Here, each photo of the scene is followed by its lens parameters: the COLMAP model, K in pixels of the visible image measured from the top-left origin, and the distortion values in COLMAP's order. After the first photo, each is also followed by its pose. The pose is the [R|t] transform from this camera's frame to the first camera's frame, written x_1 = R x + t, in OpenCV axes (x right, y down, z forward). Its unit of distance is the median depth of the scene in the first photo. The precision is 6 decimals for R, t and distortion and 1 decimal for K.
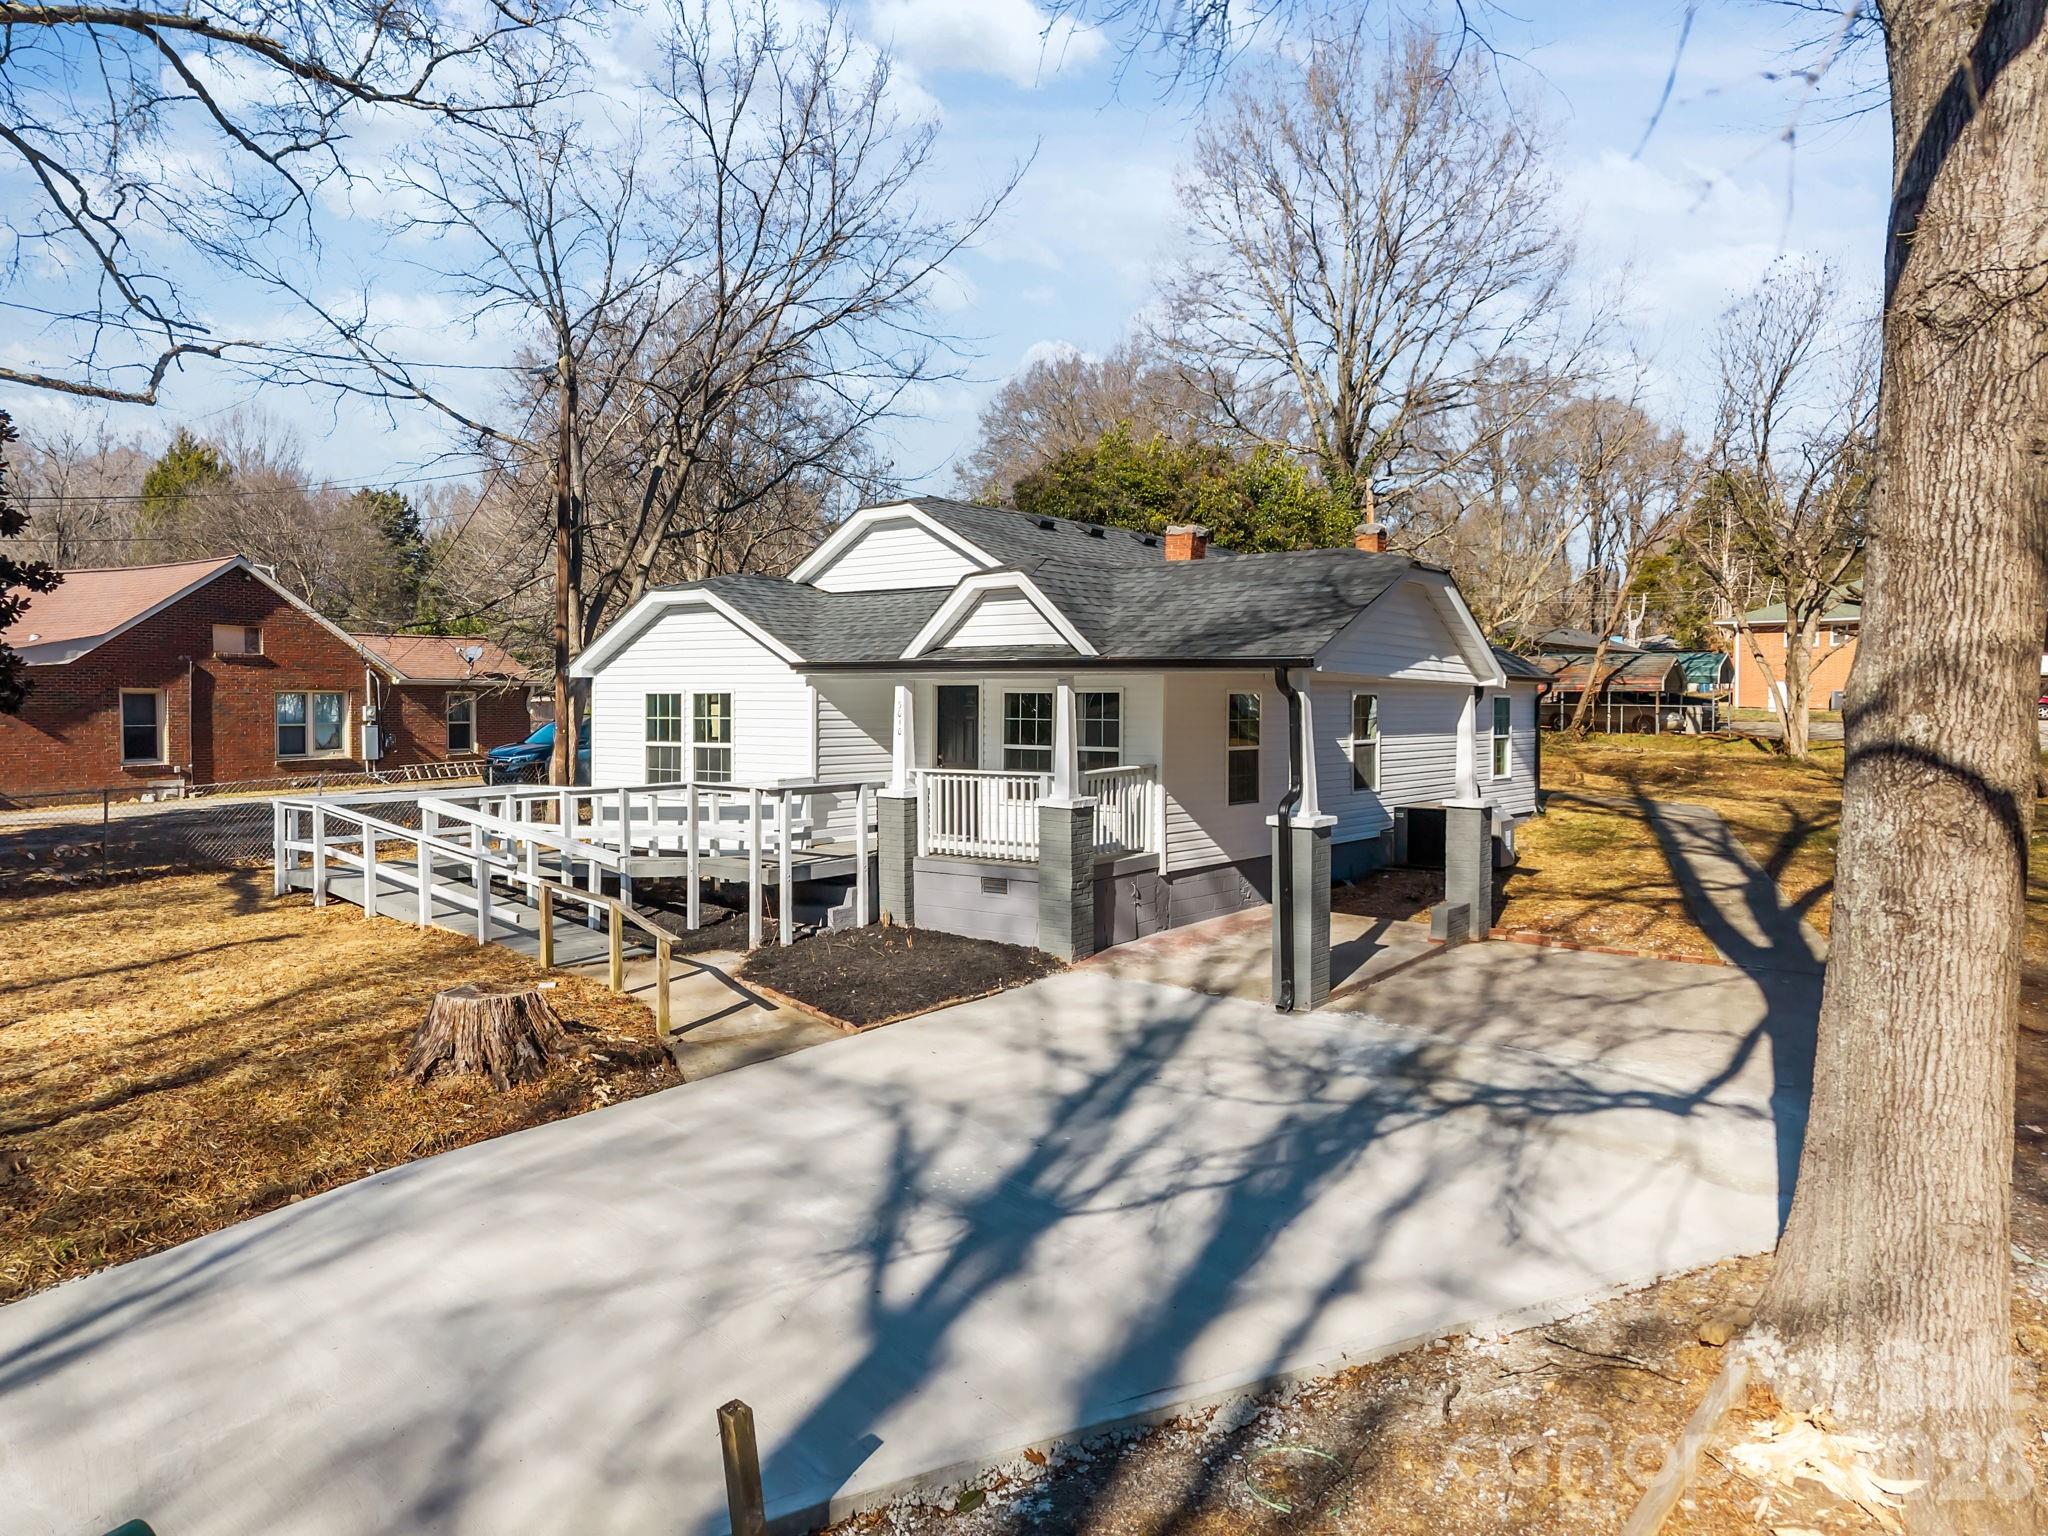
lens RADIAL K [[1382.3, 0, 1018.3], [0, 1382.3, 761.3], [0, 0, 1]] dist [0.006646, 0.000398]
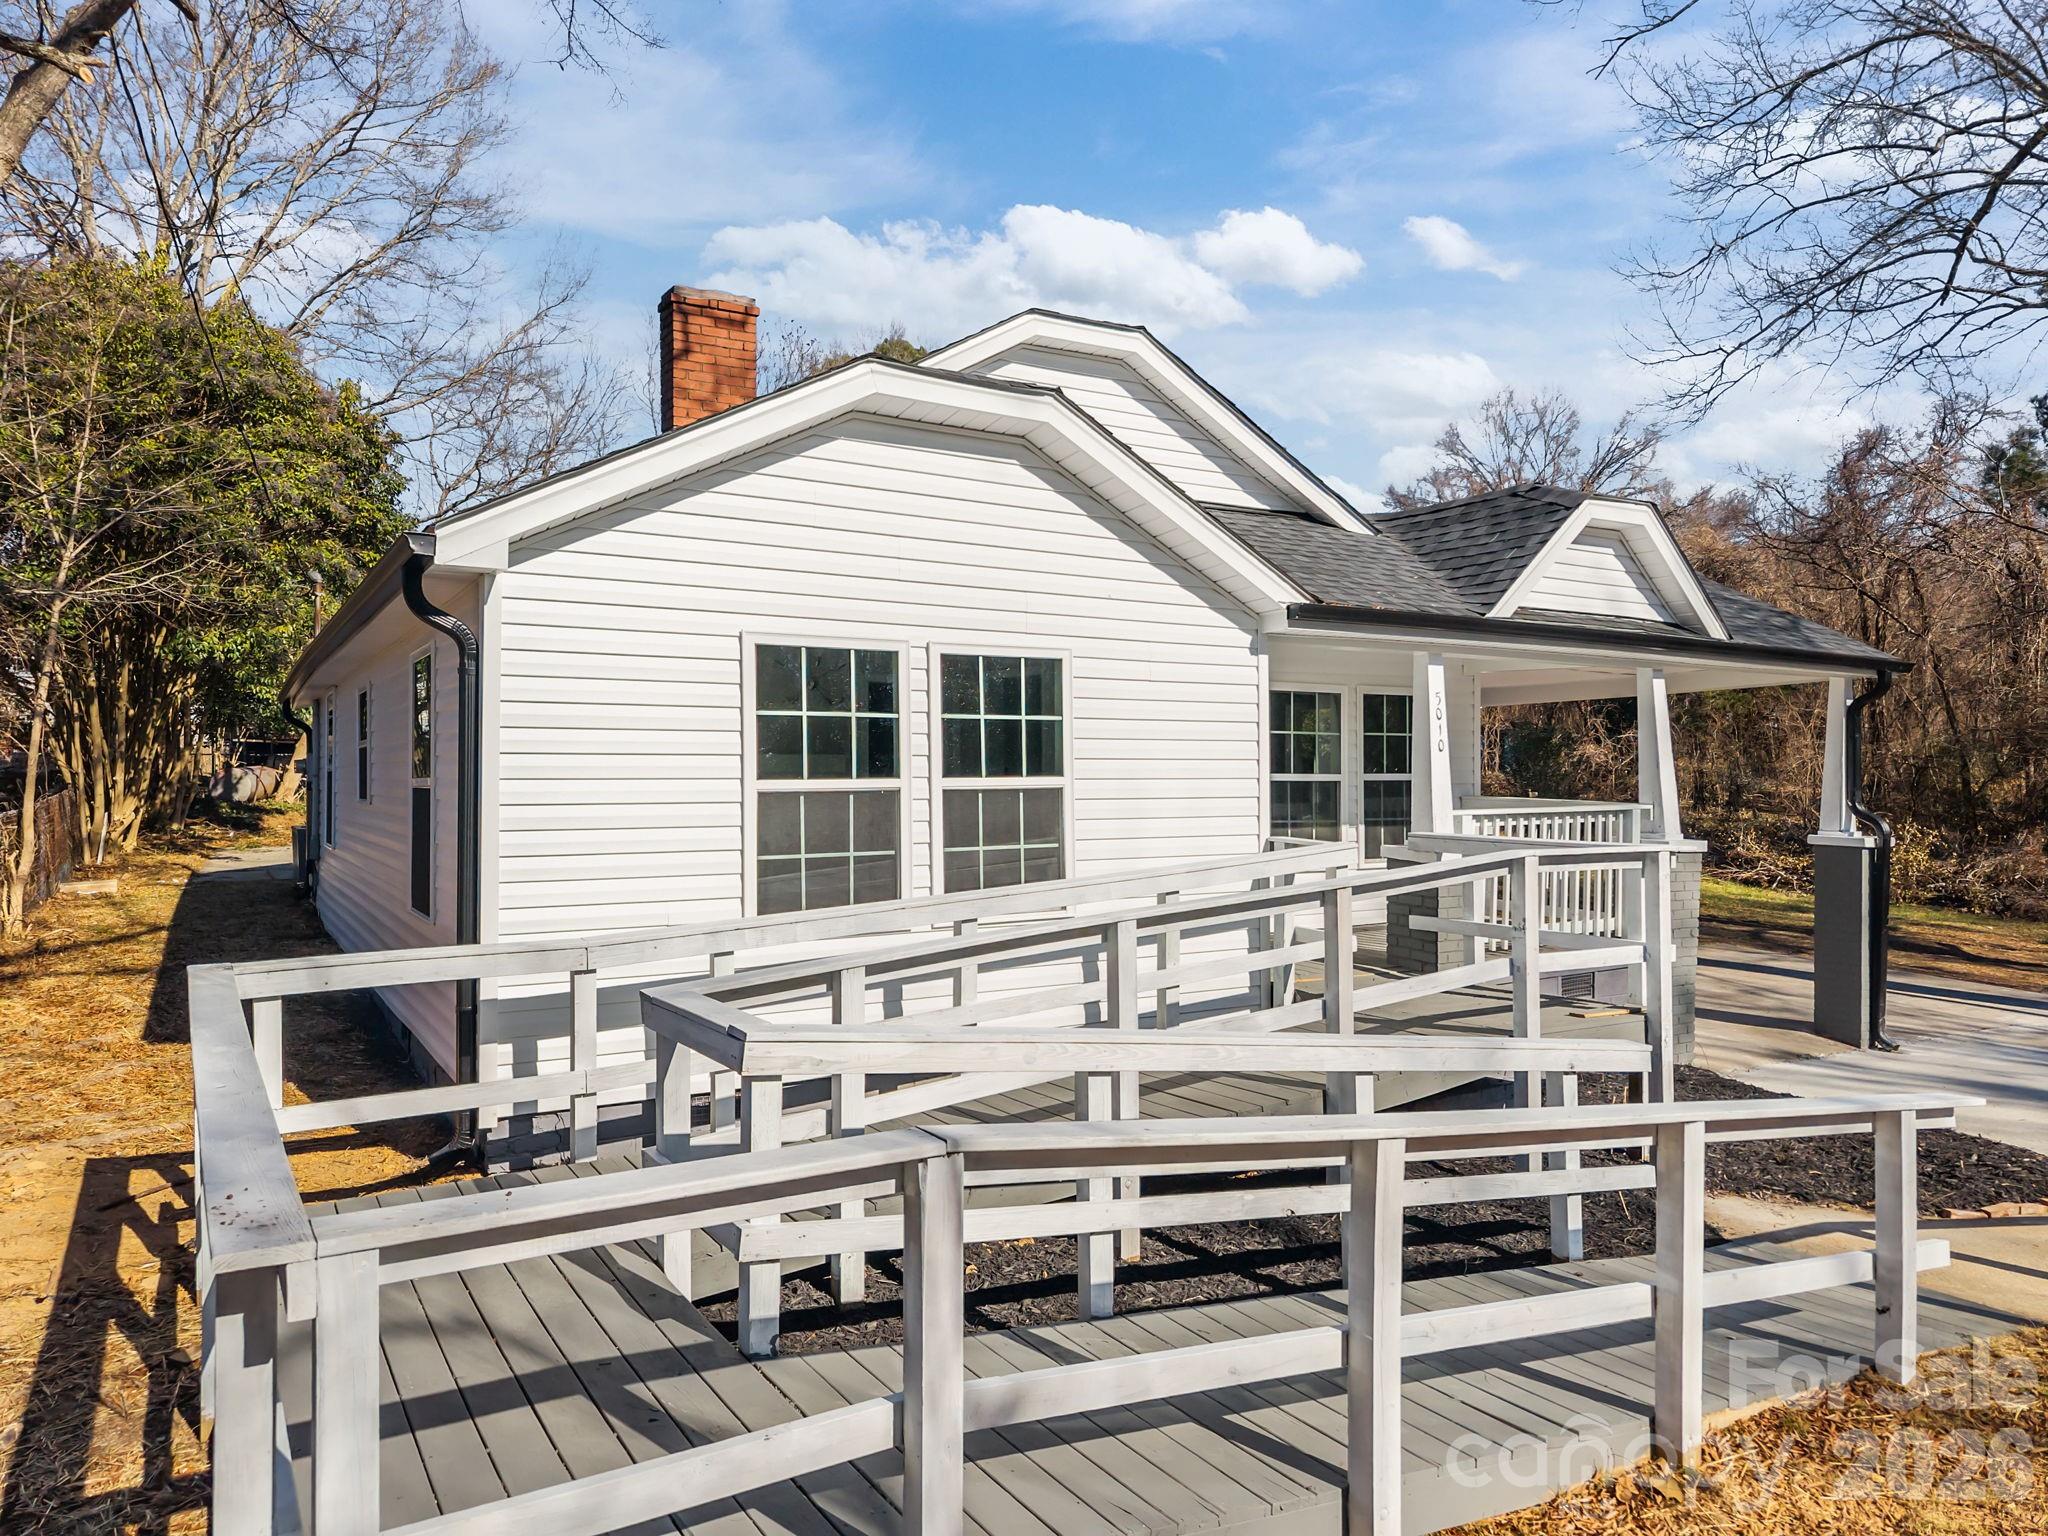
lens RADIAL K [[1382.3, 0, 1021.9], [0, 1382.3, 768.7], [0, 0, 1]] dist [0.006646, 0.000398]
pose [[0.428289, 0.000144, 0.903642, -0.581472], [0.029303, 0.999472, -0.014048, -0.011139], [-0.903167, 0.032496, 0.428059, 0.832888]]
